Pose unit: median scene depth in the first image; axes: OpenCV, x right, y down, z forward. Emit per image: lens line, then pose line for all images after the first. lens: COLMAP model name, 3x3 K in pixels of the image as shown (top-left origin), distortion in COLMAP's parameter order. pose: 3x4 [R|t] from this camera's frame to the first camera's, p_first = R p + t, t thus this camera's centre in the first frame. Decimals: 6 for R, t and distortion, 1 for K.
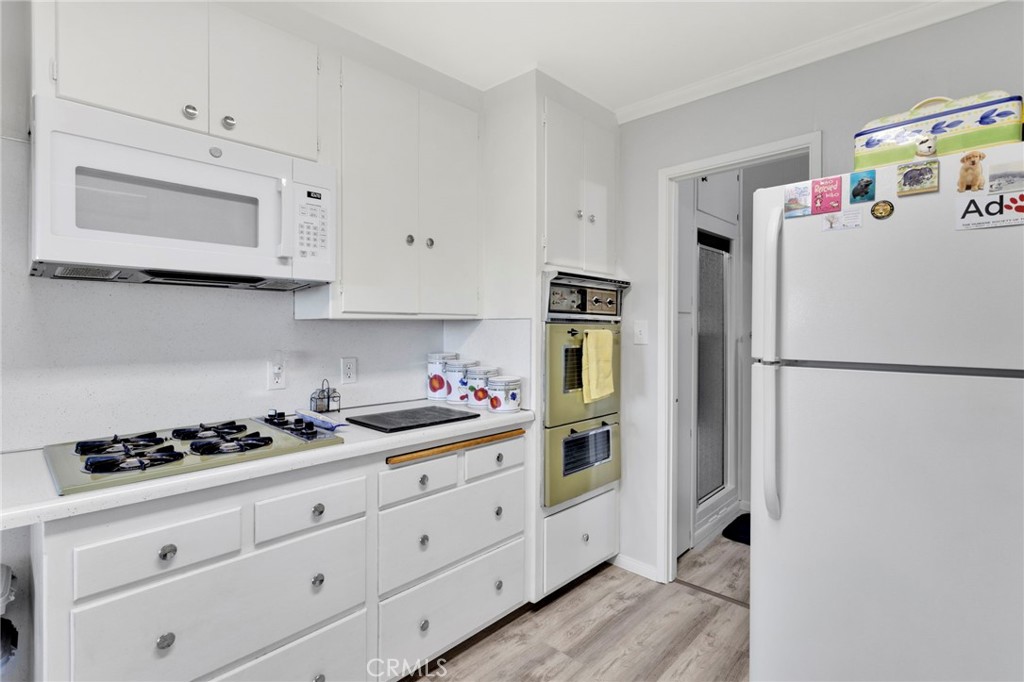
lens RADIAL K [[487.8, 0, 513.7], [0, 487.8, 326.7], [0, 0, 1]] dist [-0.000310, 0.000636]
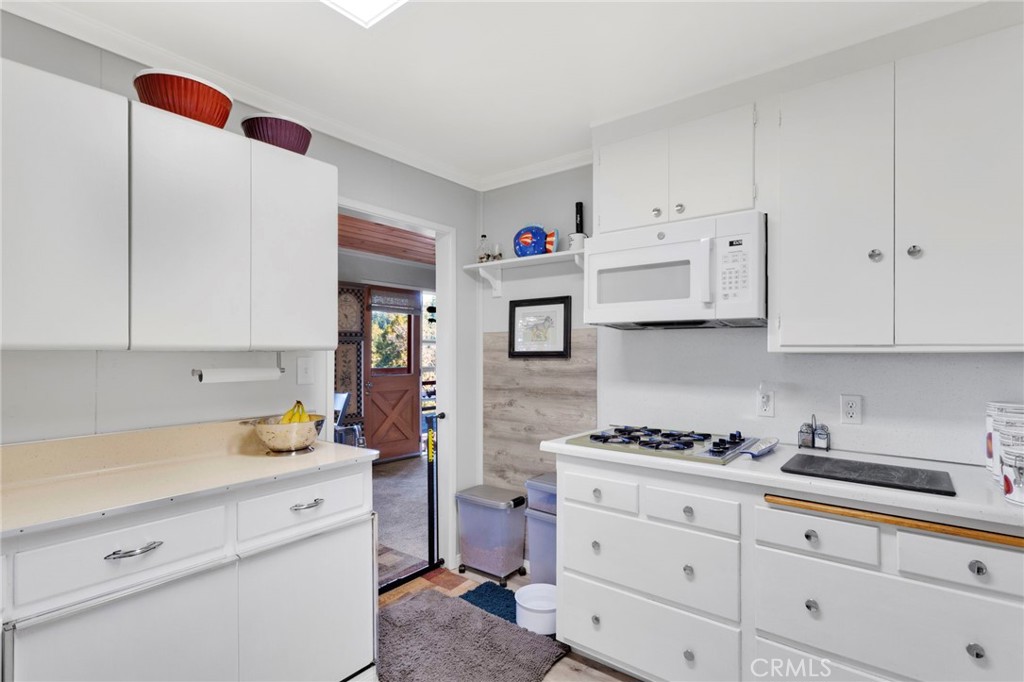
lens RADIAL K [[487.8, 0, 511.6], [0, 487.8, 346.7], [0, 0, 1]] dist [-0.000310, 0.000636]
pose [[0.085449, -0.014284, -0.996240, 0.668840], [-0.009243, 0.999843, -0.015129, -0.008466], [0.996300, 0.010501, 0.085304, 0.393791]]
